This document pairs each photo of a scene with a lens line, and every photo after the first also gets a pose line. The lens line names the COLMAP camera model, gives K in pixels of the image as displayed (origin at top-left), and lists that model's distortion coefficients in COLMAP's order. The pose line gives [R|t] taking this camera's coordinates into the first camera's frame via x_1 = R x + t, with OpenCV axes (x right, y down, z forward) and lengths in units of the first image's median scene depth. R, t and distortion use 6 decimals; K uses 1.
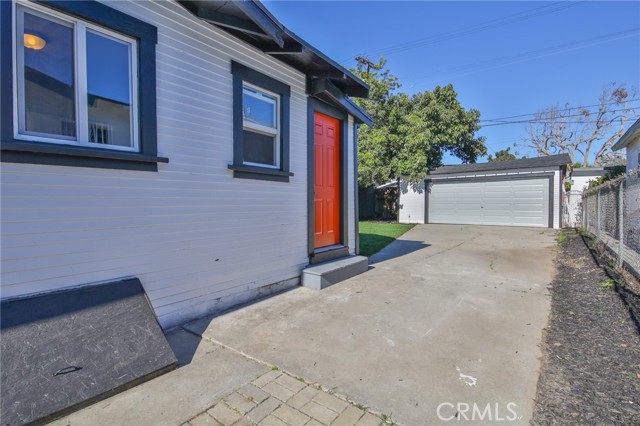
lens RADIAL K [[309.6, 0, 322.2], [0, 309.6, 202.8], [0, 0, 1]] dist [-0.001602, -0.000552]
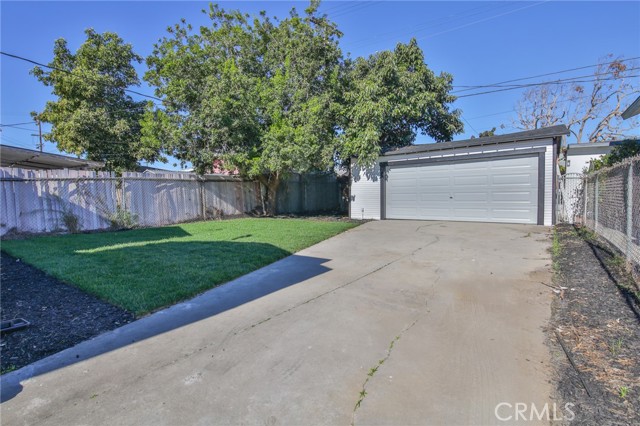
lens RADIAL K [[309.6, 0, 322.2], [0, 309.6, 202.8], [0, 0, 1]] dist [-0.001602, -0.000552]
pose [[0.999623, -0.018029, 0.020699, 0.167656], [0.017389, 0.999377, 0.030702, -0.001282], [-0.021239, -0.030330, 0.999314, 0.226198]]
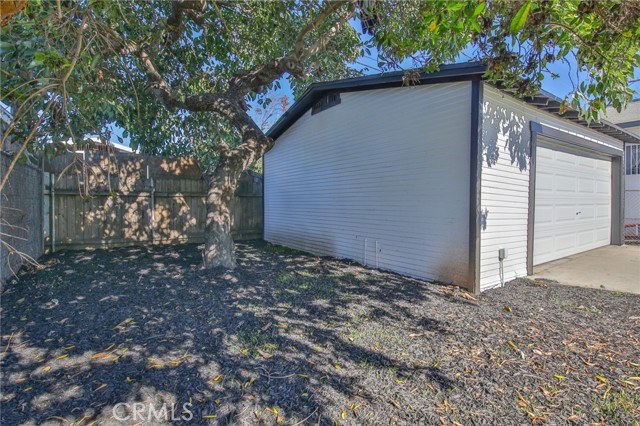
lens RADIAL K [[309.6, 0, 322.2], [0, 309.6, 202.8], [0, 0, 1]] dist [-0.001602, -0.000552]
pose [[0.314458, 0.002542, 0.949268, -0.000065], [0.003366, 0.999987, -0.003793, 0.000265], [-0.949265, 0.004388, 0.314445, 1.084030]]
